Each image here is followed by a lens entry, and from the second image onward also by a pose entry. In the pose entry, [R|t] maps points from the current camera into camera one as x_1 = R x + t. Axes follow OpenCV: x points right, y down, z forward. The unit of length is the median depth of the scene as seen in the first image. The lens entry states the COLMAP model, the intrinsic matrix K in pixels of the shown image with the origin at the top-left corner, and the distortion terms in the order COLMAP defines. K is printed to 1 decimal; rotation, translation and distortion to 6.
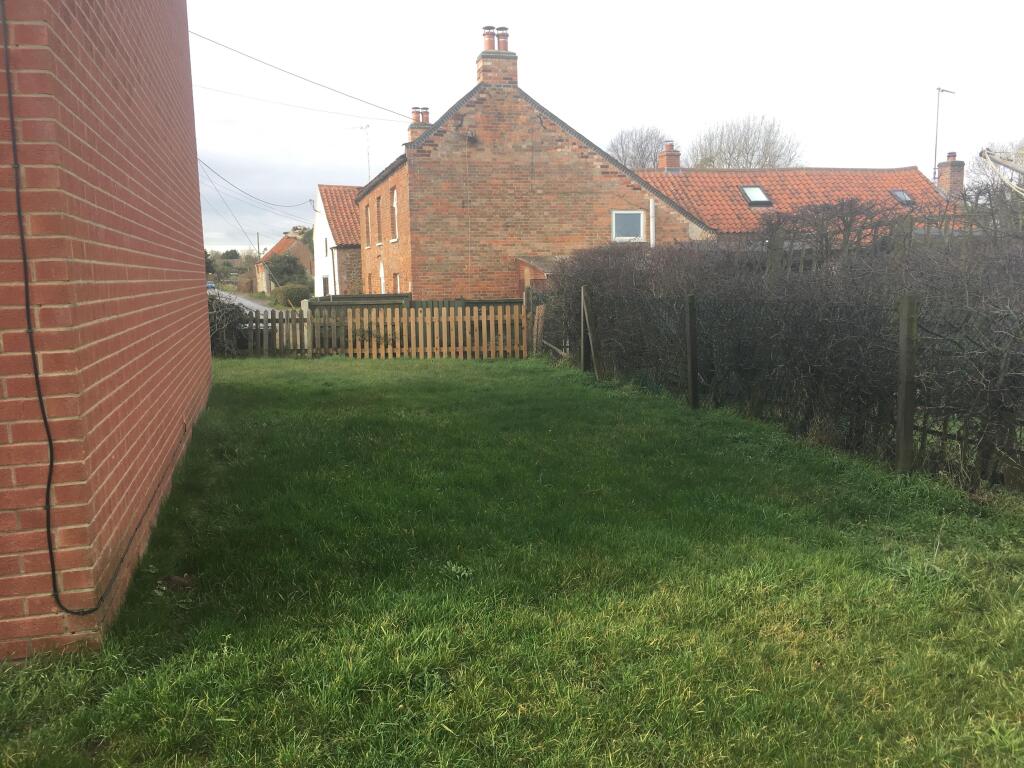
lens RADIAL K [[871.9, 0, 511.9], [0, 871.9, 384.8], [0, 0, 1]] dist [0.008730, 0.000218]
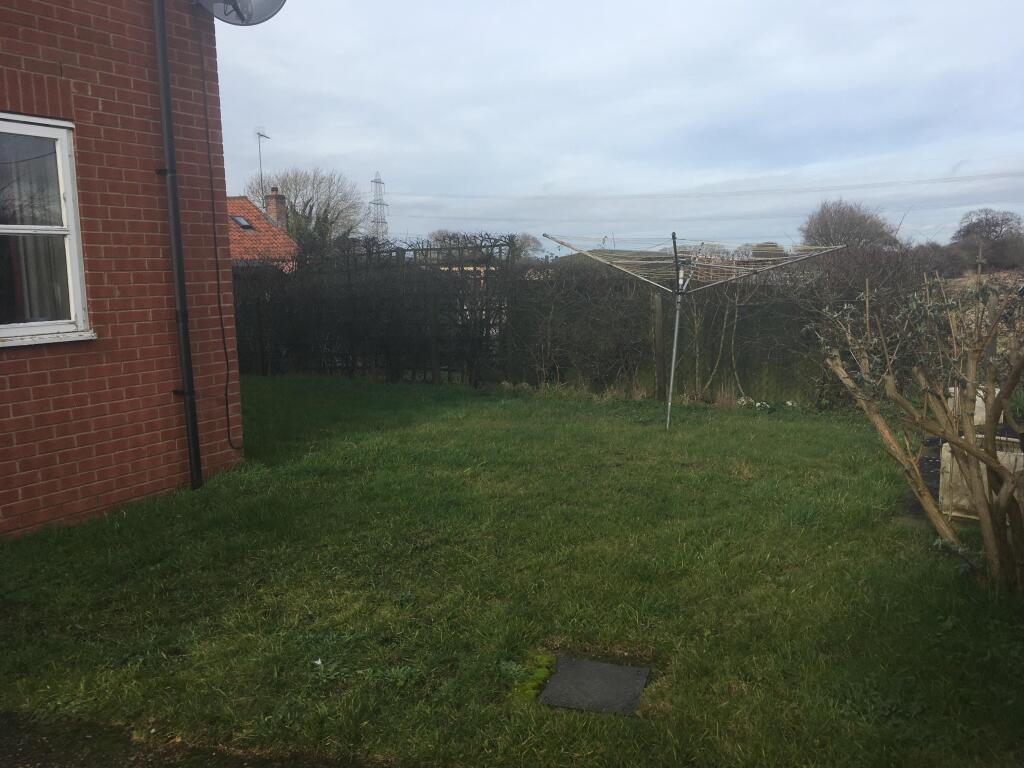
lens RADIAL K [[871.9, 0, 511.4], [0, 871.9, 384.4], [0, 0, 1]] dist [0.008730, 0.000218]
pose [[0.705010, -0.089057, 0.703584, -1.436590], [0.101799, 0.994518, 0.023877, 0.133020], [-0.701854, 0.054791, 0.710211, -0.845241]]
